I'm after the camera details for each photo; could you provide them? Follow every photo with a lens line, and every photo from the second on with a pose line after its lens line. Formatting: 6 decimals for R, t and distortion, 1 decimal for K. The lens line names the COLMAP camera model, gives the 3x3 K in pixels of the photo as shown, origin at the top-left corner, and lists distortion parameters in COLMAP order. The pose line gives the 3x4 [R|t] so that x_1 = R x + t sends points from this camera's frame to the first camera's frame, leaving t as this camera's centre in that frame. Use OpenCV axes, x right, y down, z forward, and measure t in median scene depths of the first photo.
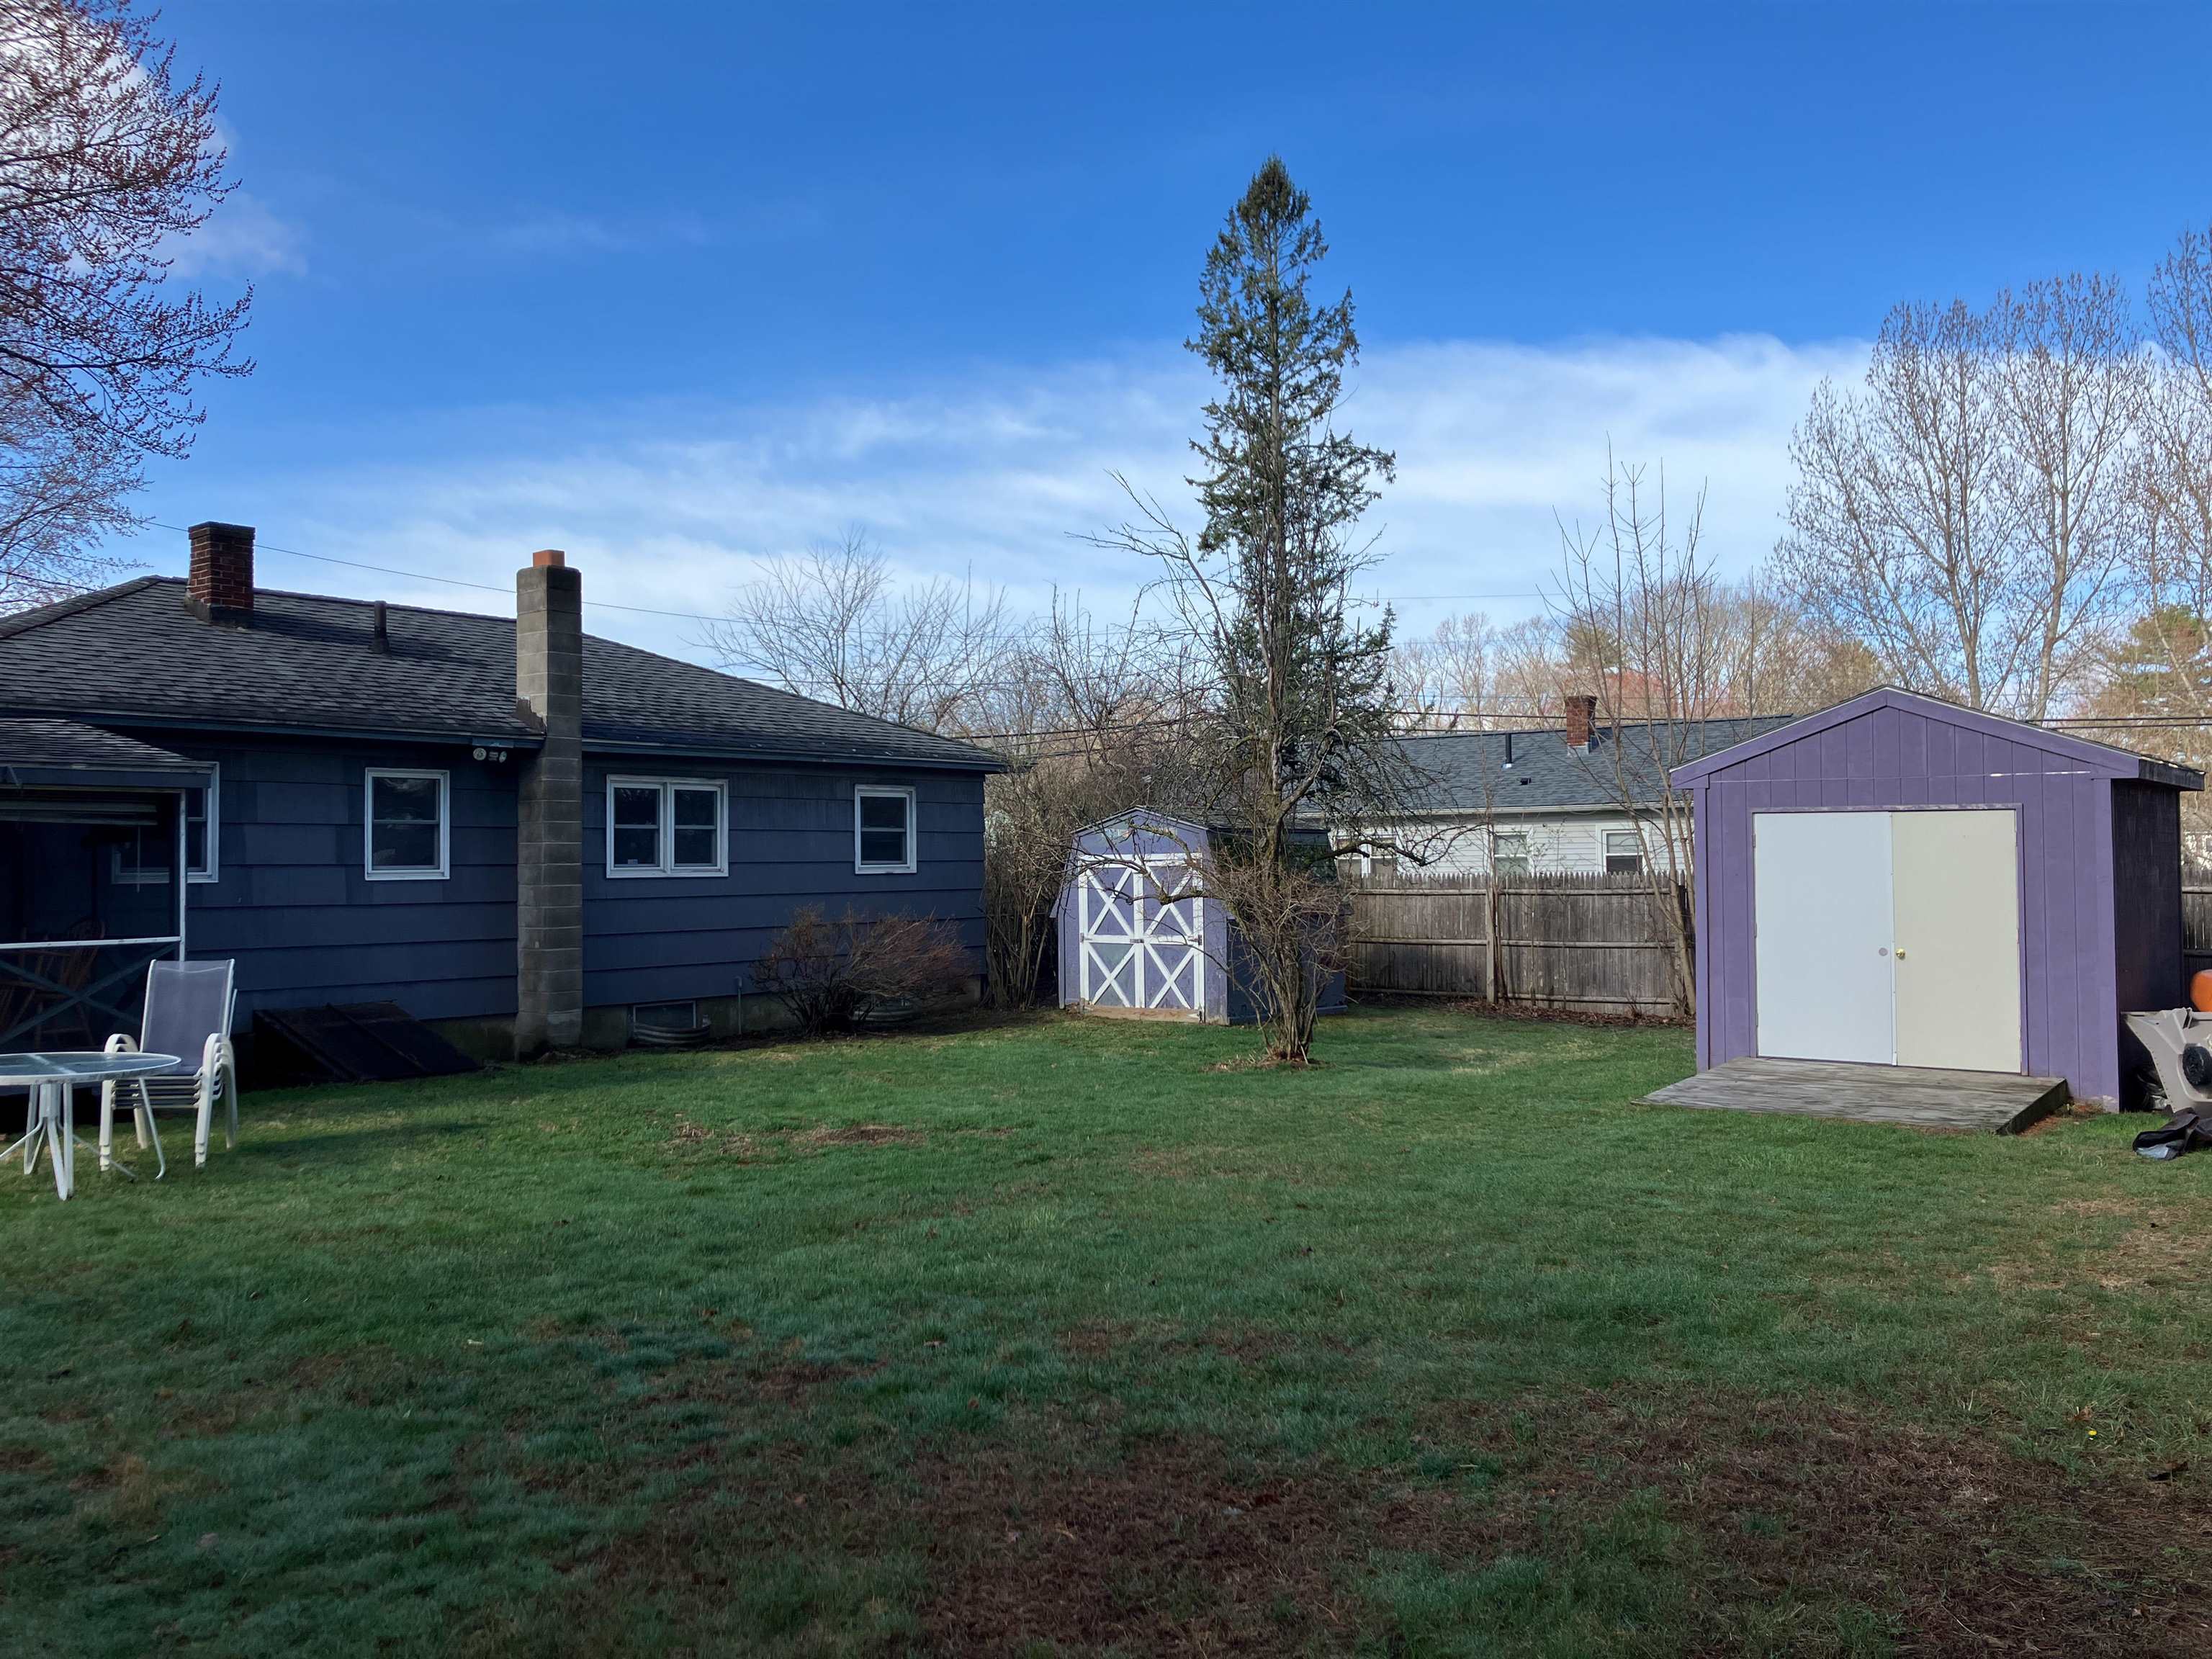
lens RADIAL K [[1830.6, 0, 1118.3], [0, 1830.6, 835.0], [0, 0, 1]] dist [0.041293, -0.038703]
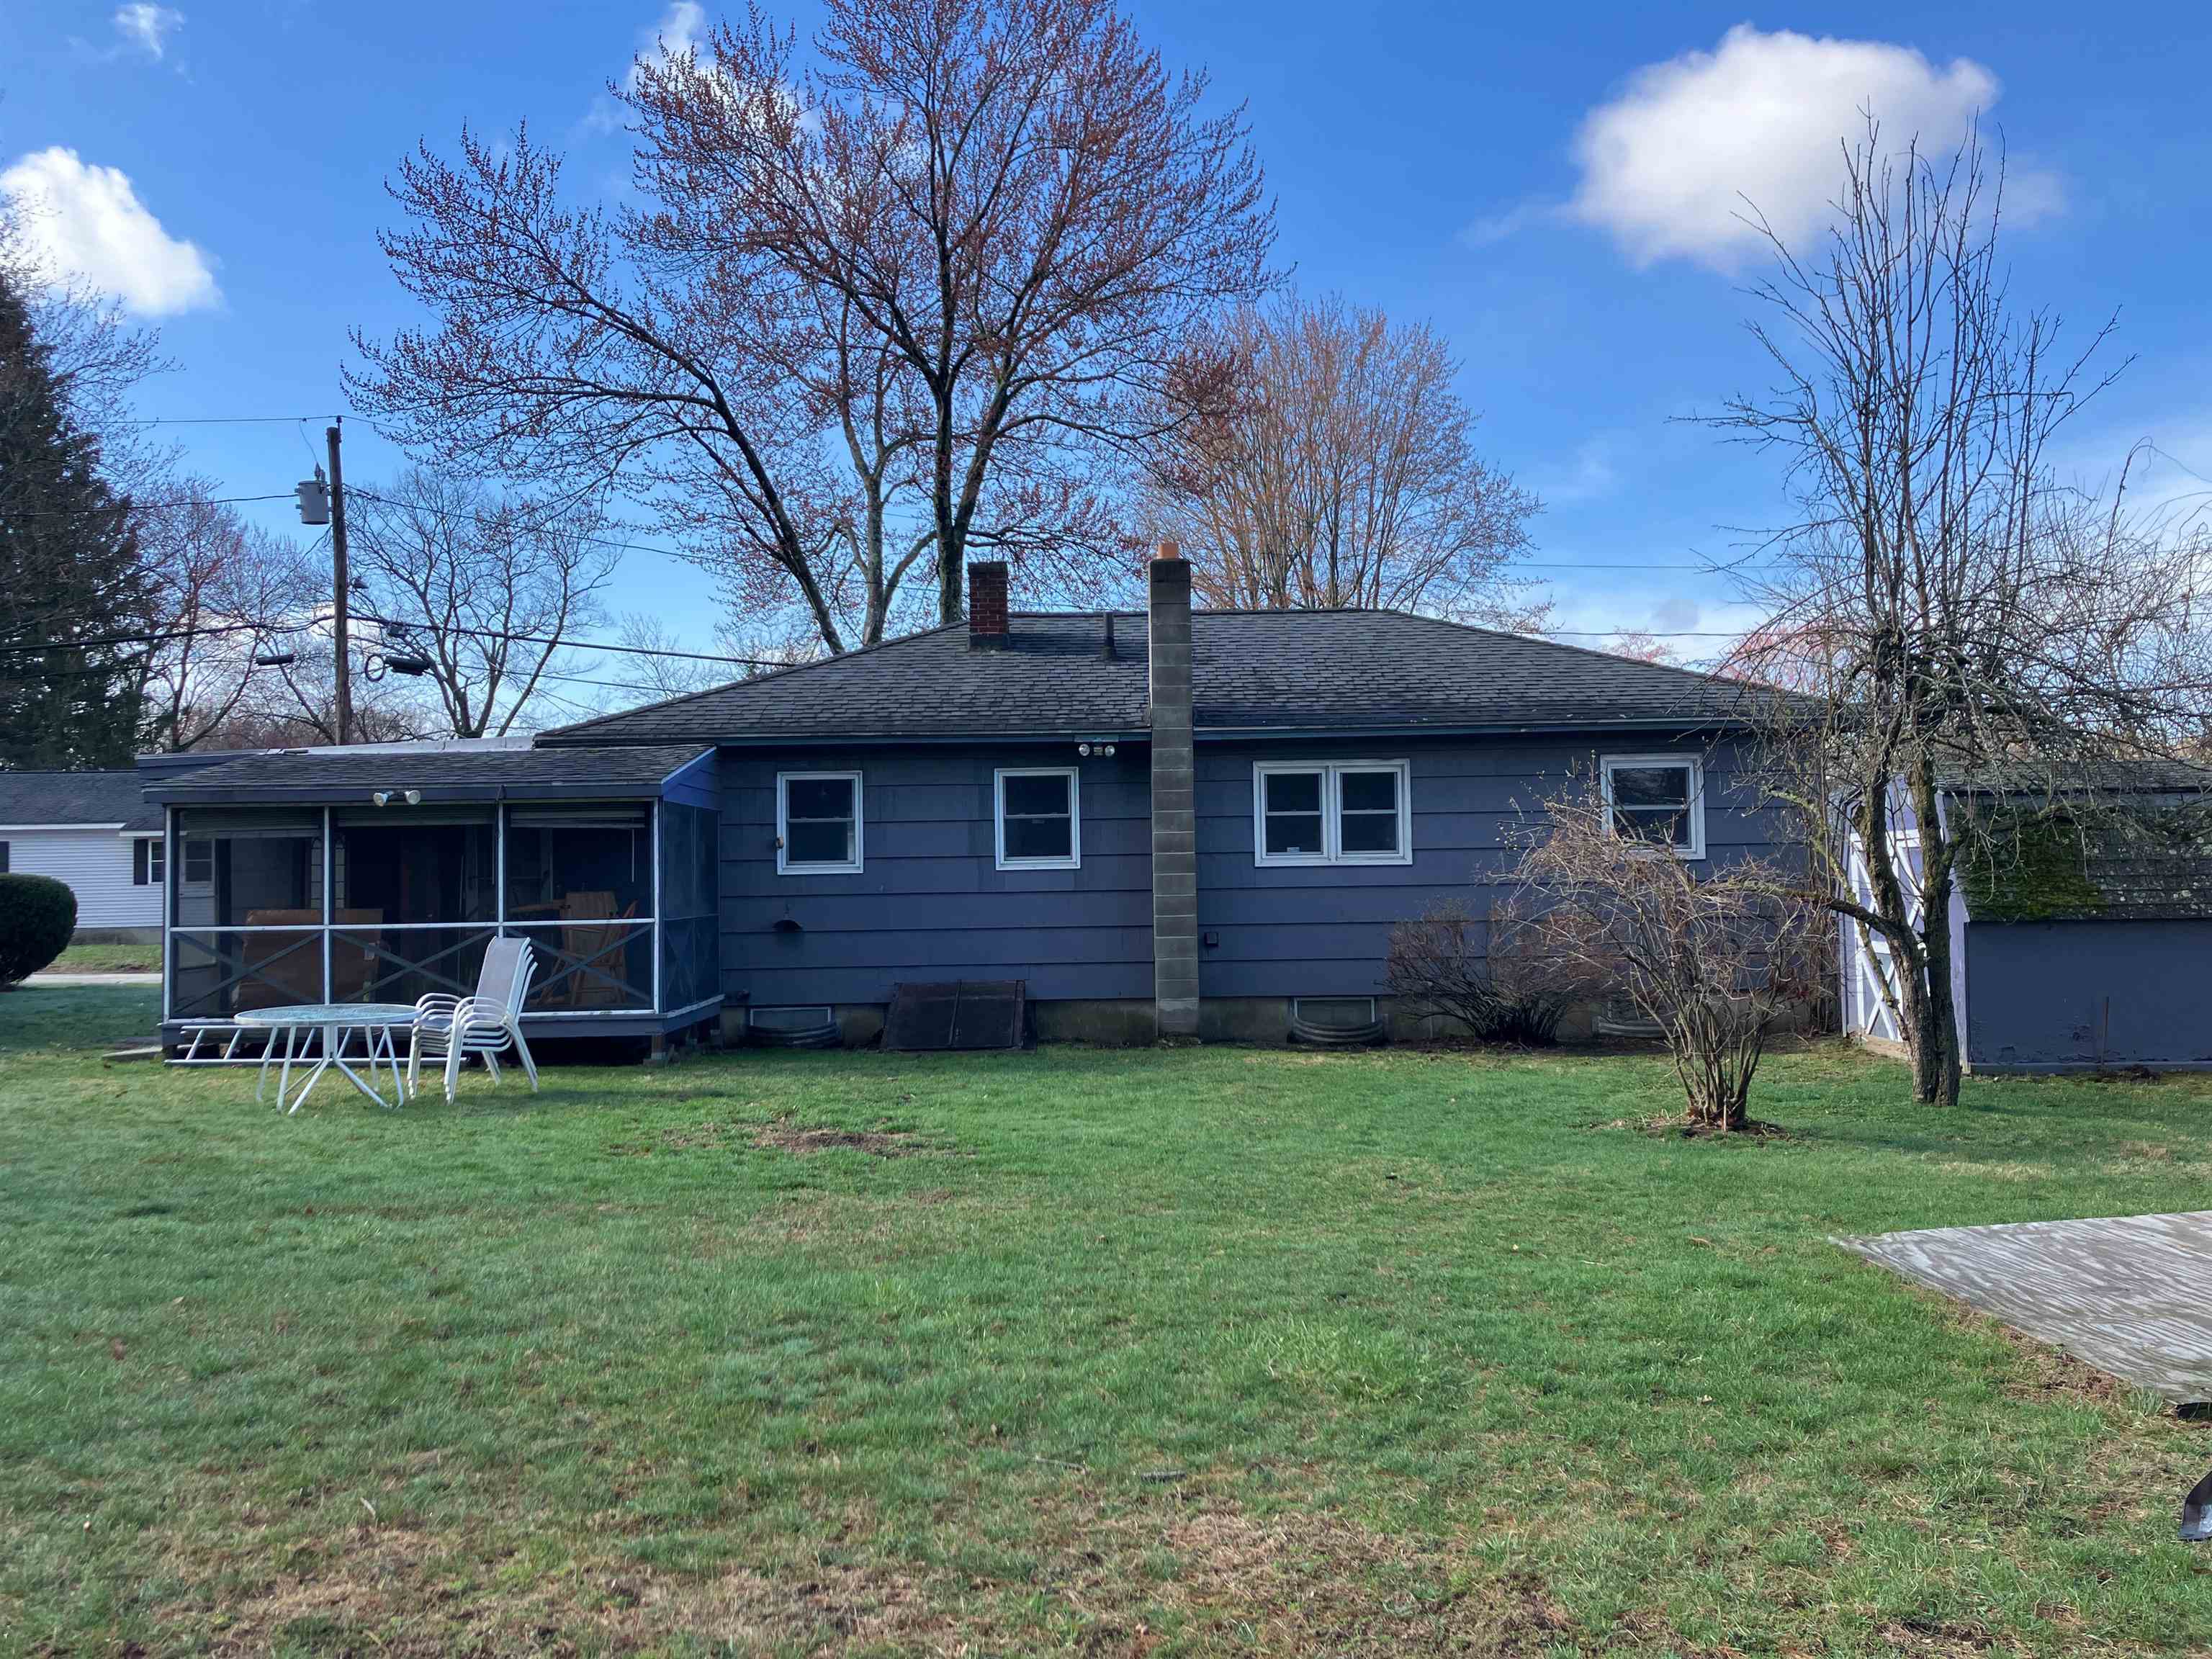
lens RADIAL K [[1830.6, 0, 1112.6], [0, 1830.6, 825.7], [0, 0, 1]] dist [0.041293, -0.038703]
pose [[0.603083, -0.015937, -0.797519, 0.456790], [0.024415, 0.999701, -0.001514, 0.001236], [0.797305, -0.018558, 0.603292, 0.349486]]
